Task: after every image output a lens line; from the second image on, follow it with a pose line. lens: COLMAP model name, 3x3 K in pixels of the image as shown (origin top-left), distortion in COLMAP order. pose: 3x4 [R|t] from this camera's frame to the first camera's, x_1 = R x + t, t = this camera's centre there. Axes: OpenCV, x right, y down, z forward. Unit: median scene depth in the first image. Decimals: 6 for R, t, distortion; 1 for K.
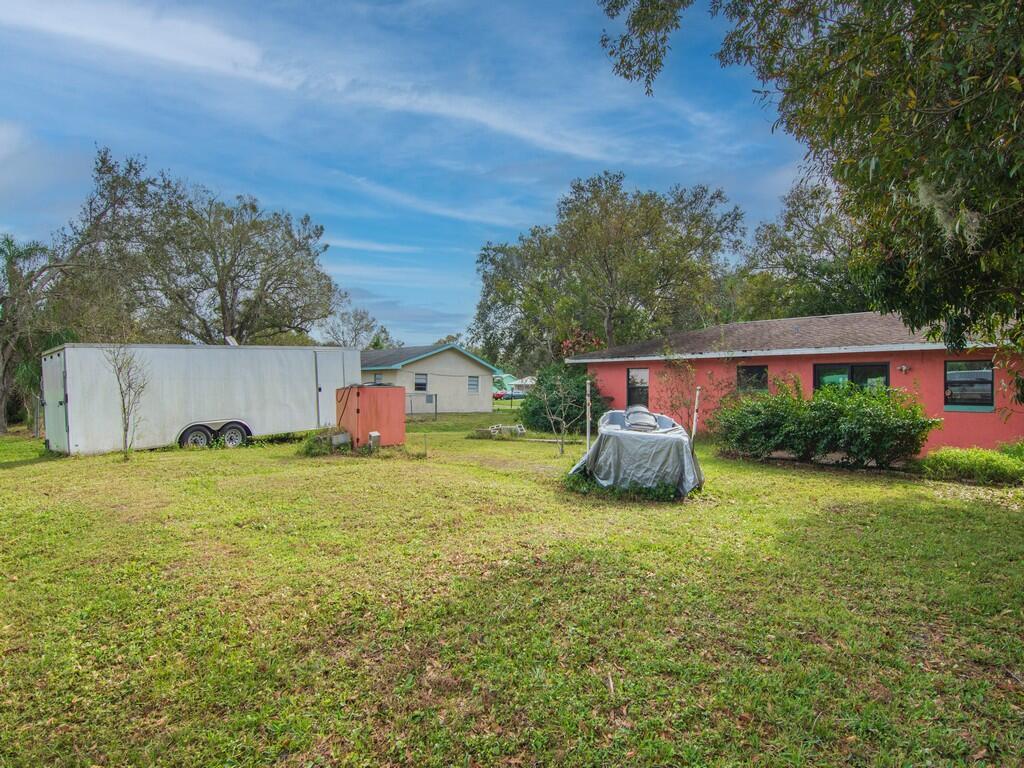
lens RADIAL K [[530.1, 0, 512.0], [0, 530.1, 384.0], [0, 0, 1]] dist [-0.000418, -0.016150]
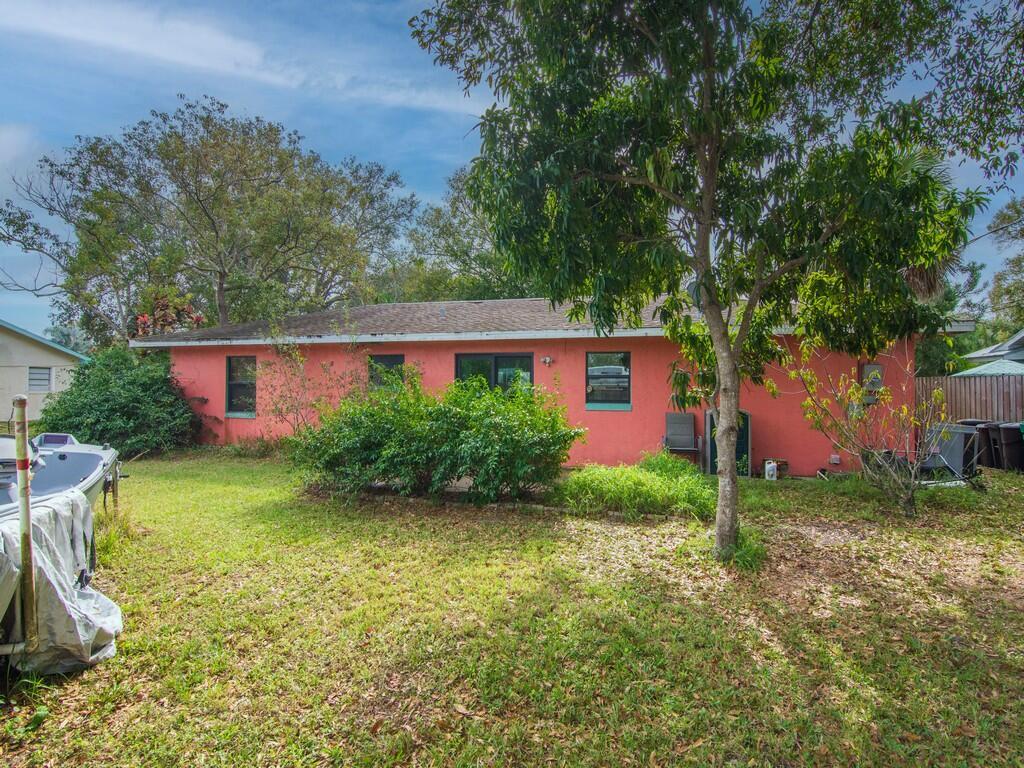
lens RADIAL K [[492.6, 0, 514.9], [0, 492.6, 379.8], [0, 0, 1]] dist [-0.000209, 0.000107]
pose [[0.851755, -0.000280, 0.523941, 0.273798], [-0.001409, 0.999995, 0.002825, -0.001532], [-0.523939, -0.003144, 0.851750, 0.342478]]
